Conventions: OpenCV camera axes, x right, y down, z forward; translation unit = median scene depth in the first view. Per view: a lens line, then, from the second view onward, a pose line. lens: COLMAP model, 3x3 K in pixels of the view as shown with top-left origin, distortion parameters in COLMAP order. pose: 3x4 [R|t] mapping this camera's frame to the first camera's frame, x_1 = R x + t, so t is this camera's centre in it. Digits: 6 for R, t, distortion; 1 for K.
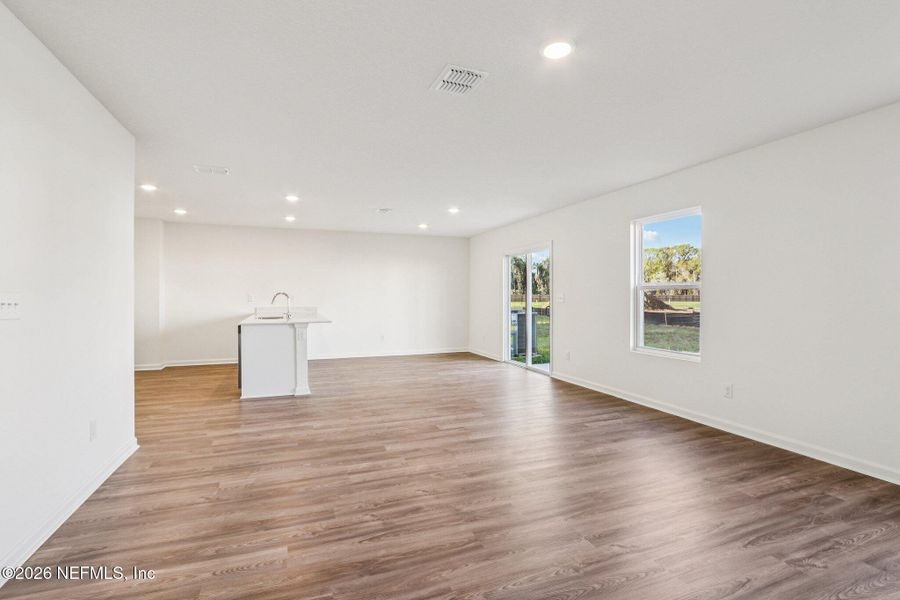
lens RADIAL K [[419.5, 0, 444.5], [0, 419.5, 295.1], [0, 0, 1]] dist [-0.025856, 0.005180]
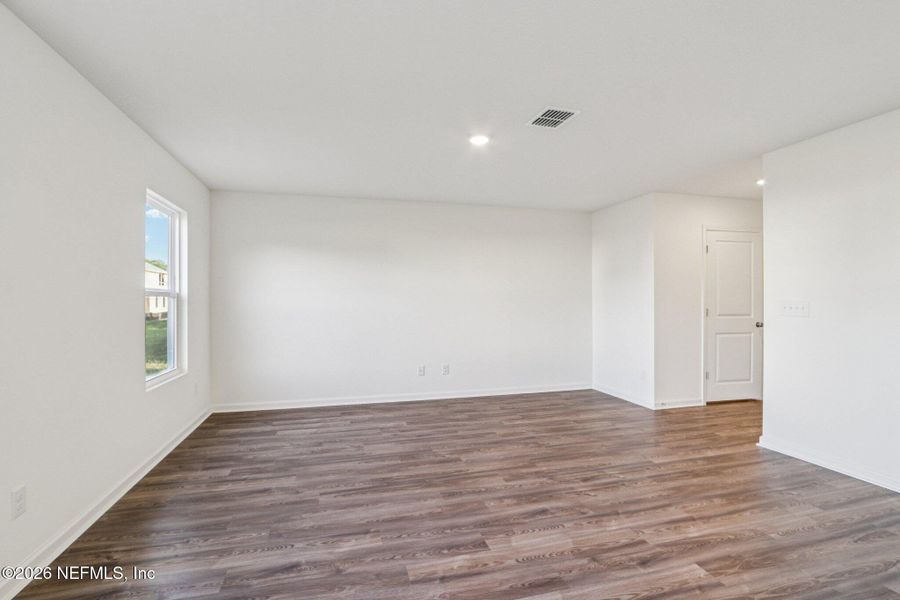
lens RADIAL K [[419.5, 0, 445.9], [0, 419.5, 300.8], [0, 0, 1]] dist [-0.025856, 0.005180]
pose [[-0.995571, 0.000903, 0.094007, 0.160056], [0.000936, 1.000000, 0.000310, -0.005268], [-0.094007, 0.000397, -0.995571, 1.609347]]
